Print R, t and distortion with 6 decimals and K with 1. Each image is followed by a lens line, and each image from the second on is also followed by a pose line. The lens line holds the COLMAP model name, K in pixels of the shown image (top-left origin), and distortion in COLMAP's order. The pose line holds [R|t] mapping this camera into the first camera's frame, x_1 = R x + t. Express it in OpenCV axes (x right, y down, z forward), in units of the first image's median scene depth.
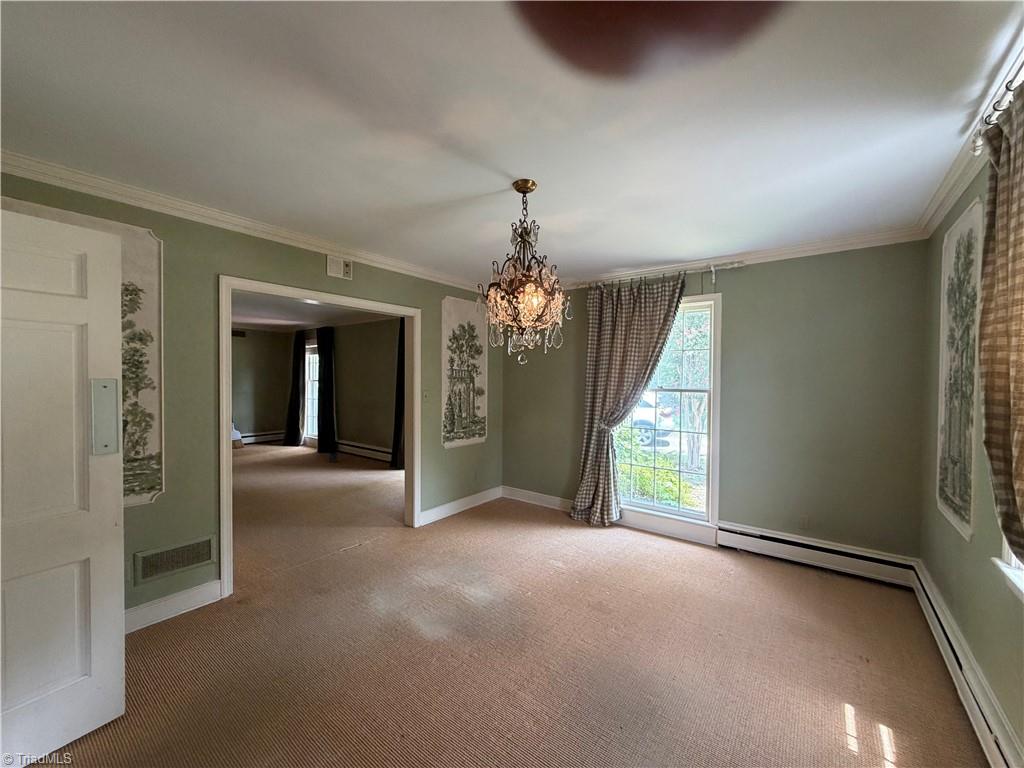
lens RADIAL K [[408.5, 0, 513.8], [0, 408.5, 386.5], [0, 0, 1]] dist [0.002105, 0.000087]
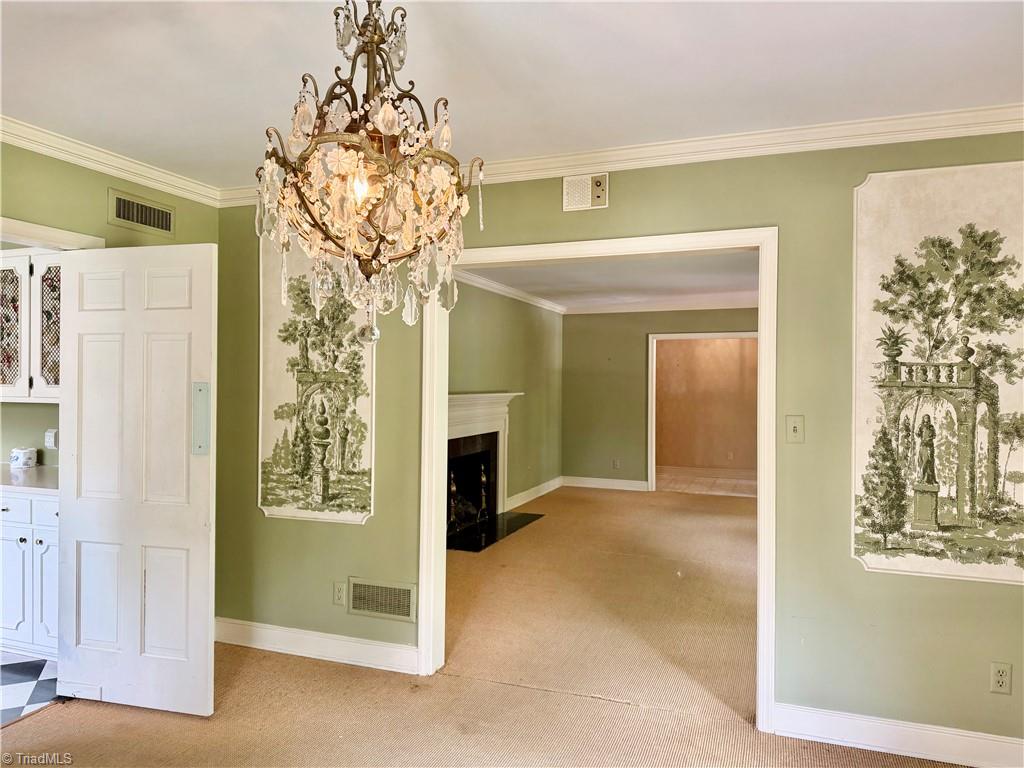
lens RADIAL K [[704.8, 0, 512.8], [0, 704.8, 378.6], [0, 0, 1]] dist [0.001192, -0.001745]
pose [[0.280574, -0.005643, -0.959816, 0.375047], [-0.025231, 0.999594, -0.013252, -0.010753], [0.959501, 0.027935, 0.280317, 0.486088]]
